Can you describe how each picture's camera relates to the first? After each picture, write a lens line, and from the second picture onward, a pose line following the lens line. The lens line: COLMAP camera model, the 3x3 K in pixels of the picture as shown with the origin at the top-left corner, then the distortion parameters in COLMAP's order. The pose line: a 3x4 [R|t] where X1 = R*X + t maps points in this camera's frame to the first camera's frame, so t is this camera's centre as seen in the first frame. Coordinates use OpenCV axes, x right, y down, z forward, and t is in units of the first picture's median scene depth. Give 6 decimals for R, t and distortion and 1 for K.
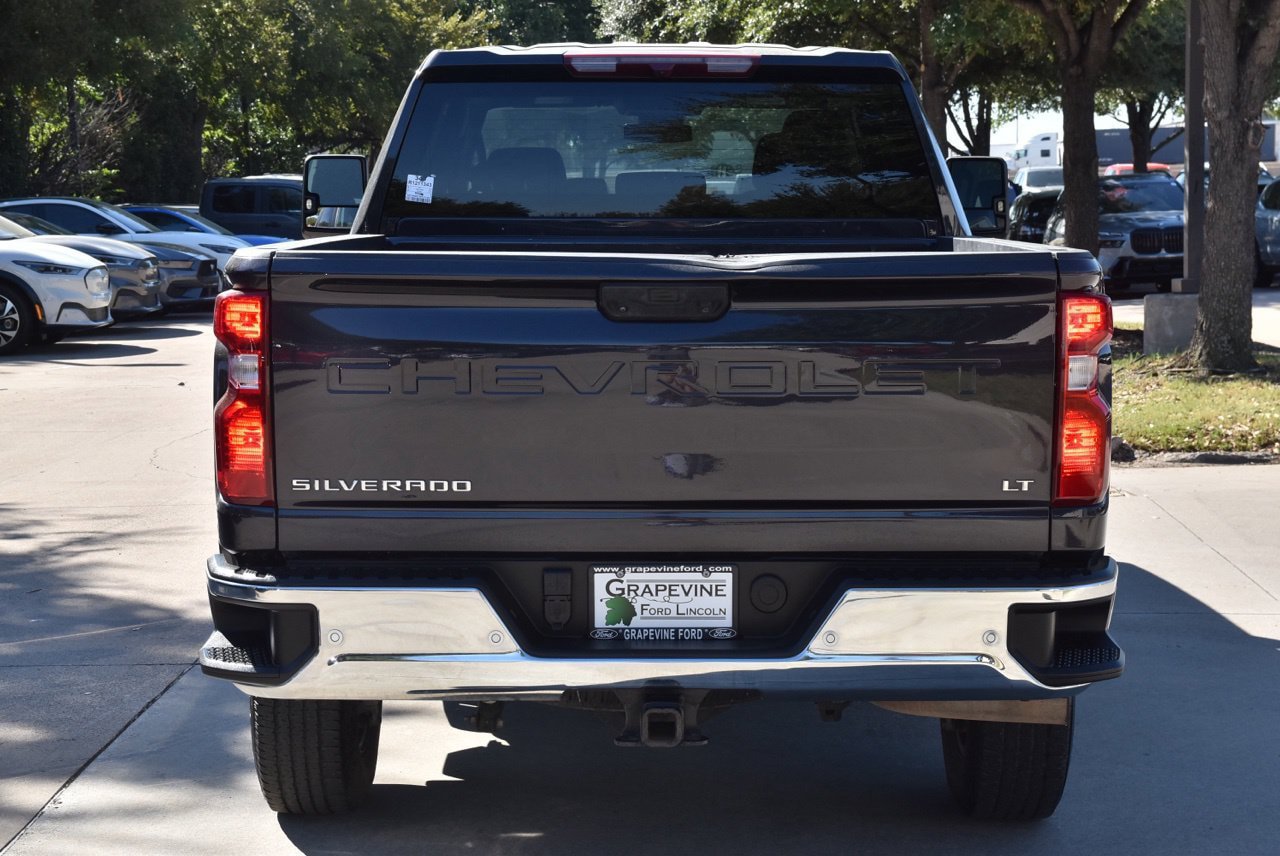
lens RADIAL K [[2278.5, 0, 640.0], [0, 2278.5, 428.0], [0, 0, 1]] dist [0.022744, 1.210682]
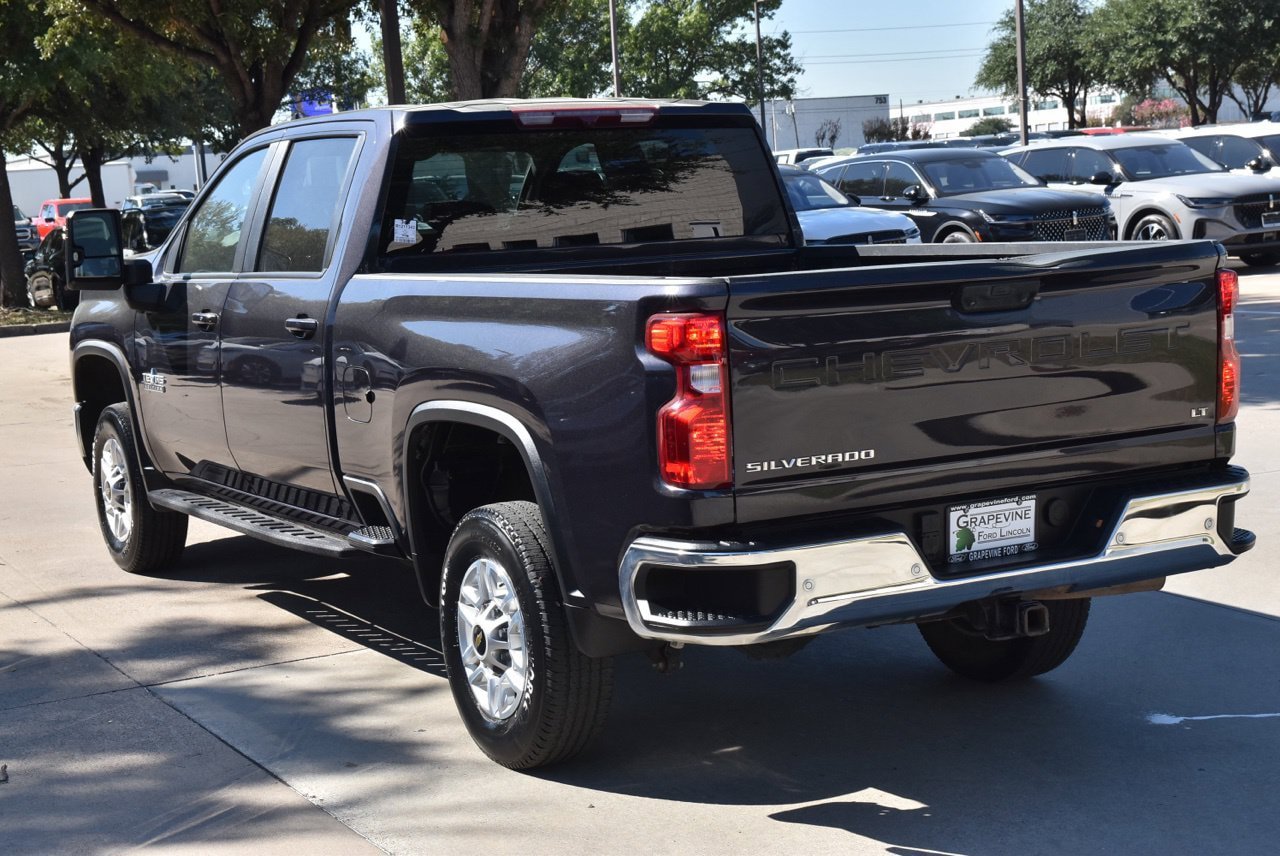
lens RADIAL K [[2055.5, 0, 589.0], [0, 2055.5, 427.9], [0, 0, 1]] dist [0.112116, -0.032542]
pose [[0.882998, -0.097564, 0.459124, -0.725919], [0.099259, 0.994850, 0.020508, -0.027264], [-0.458761, 0.027463, 0.888135, 0.061269]]
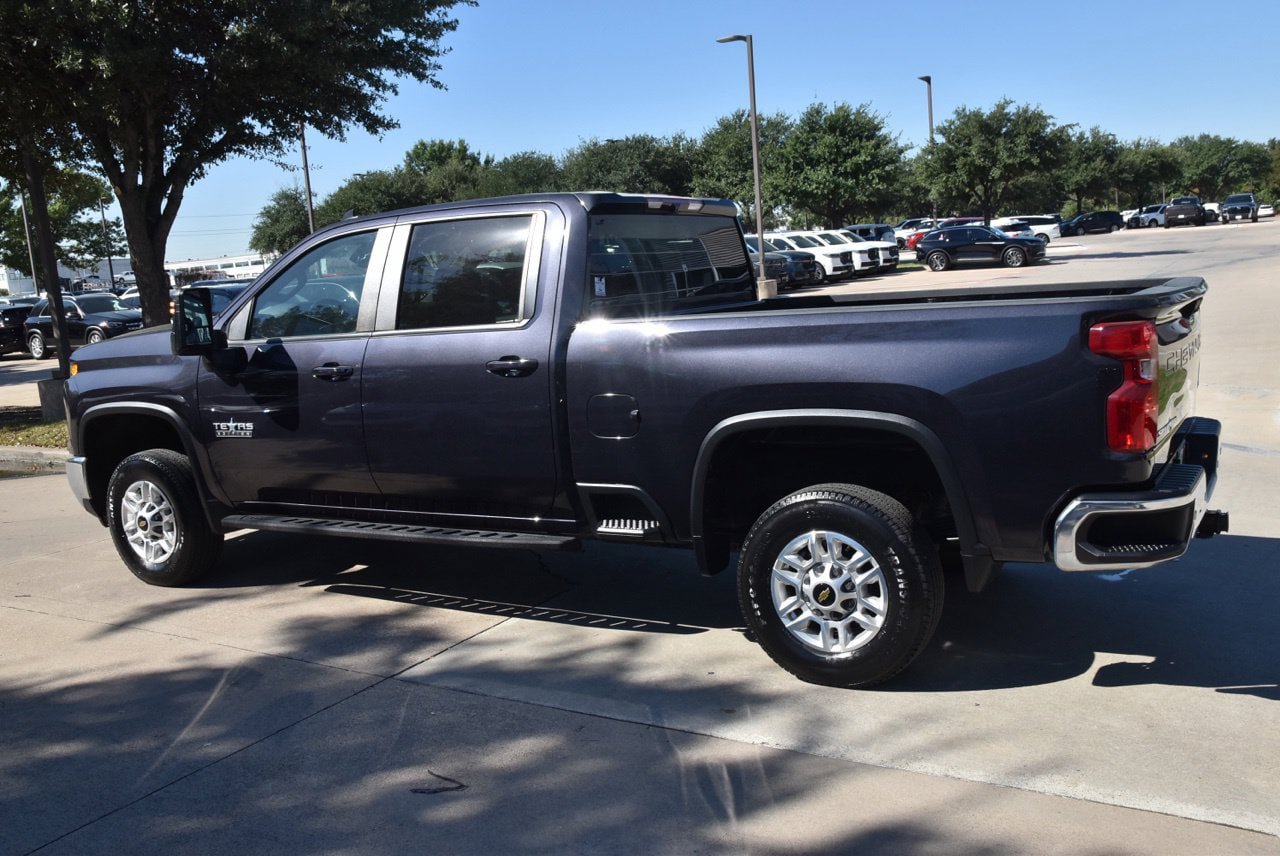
lens RADIAL K [[1121.4, 0, 640.0], [0, 1121.4, 428.0], [0, 0, 1]] dist [-0.086138, 0.121511]
pose [[0.512268, -0.149478, 0.845717, -1.023998], [0.150927, 0.985080, 0.082690, -0.105332], [-0.845460, 0.085282, 0.527186, 0.890293]]
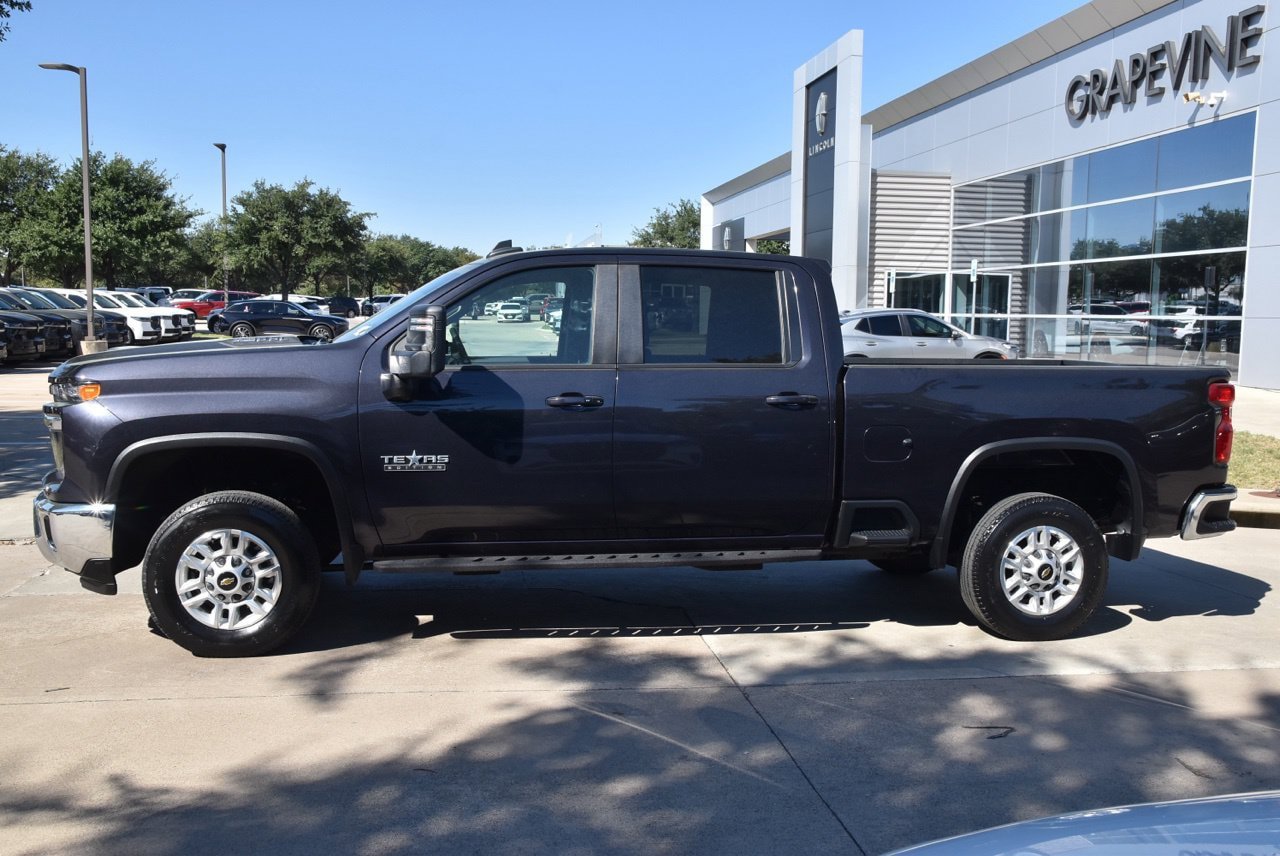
lens RADIAL K [[1133.8, 0, 640.0], [0, 1133.8, 428.0], [0, 0, 1]] dist [-0.008196, 0.003269]
pose [[-0.154799, -0.083740, 0.984391, -1.371701], [0.085502, 0.991527, 0.097793, -0.199162], [-0.984239, 0.099305, -0.146327, 1.871815]]
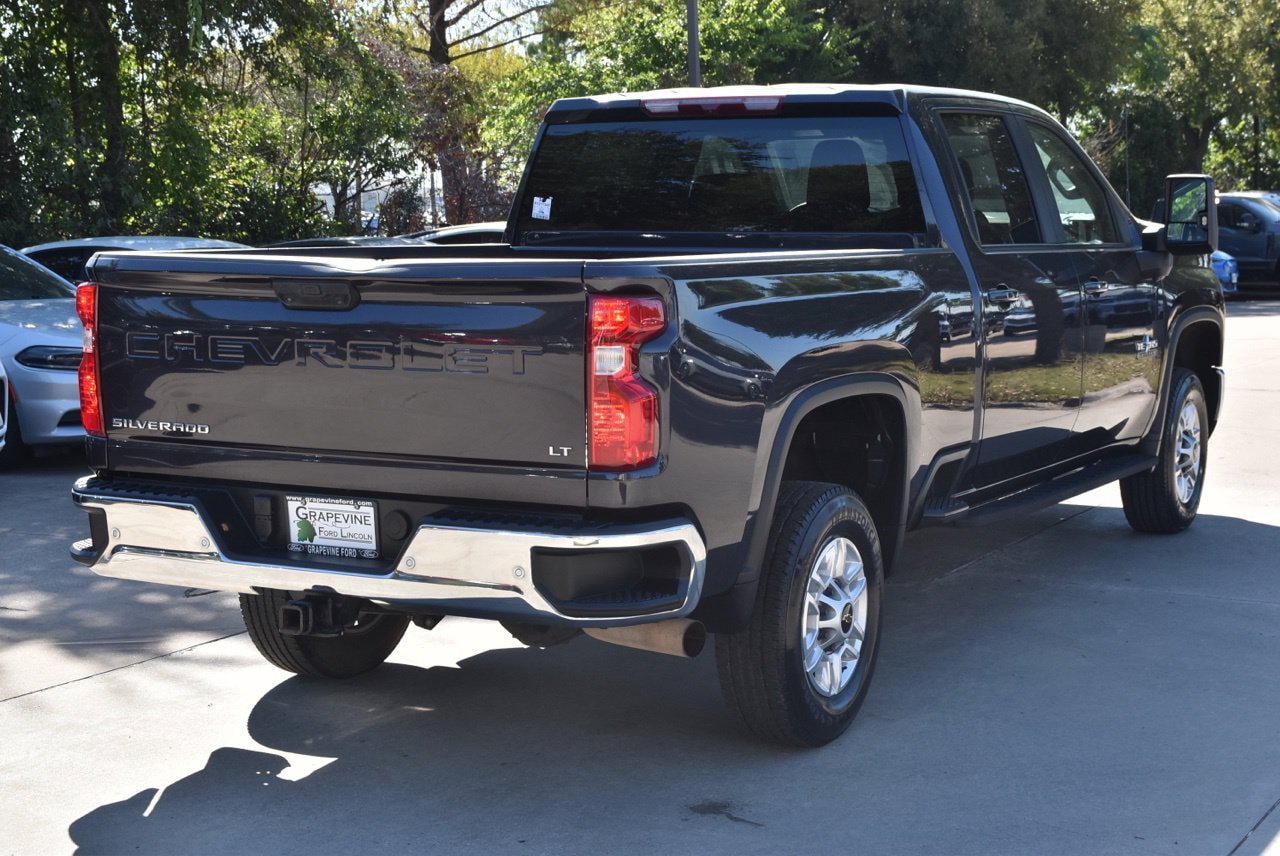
lens RADIAL K [[1963.1, 0, 679.7], [0, 1963.1, 425.9], [0, 0, 1]] dist [0.003662, 0.841068]
pose [[0.884896, 0.048084, -0.463301, 0.703101], [-0.044915, 0.998831, 0.017878, -0.009875], [0.463619, 0.004989, 0.886021, 0.097975]]
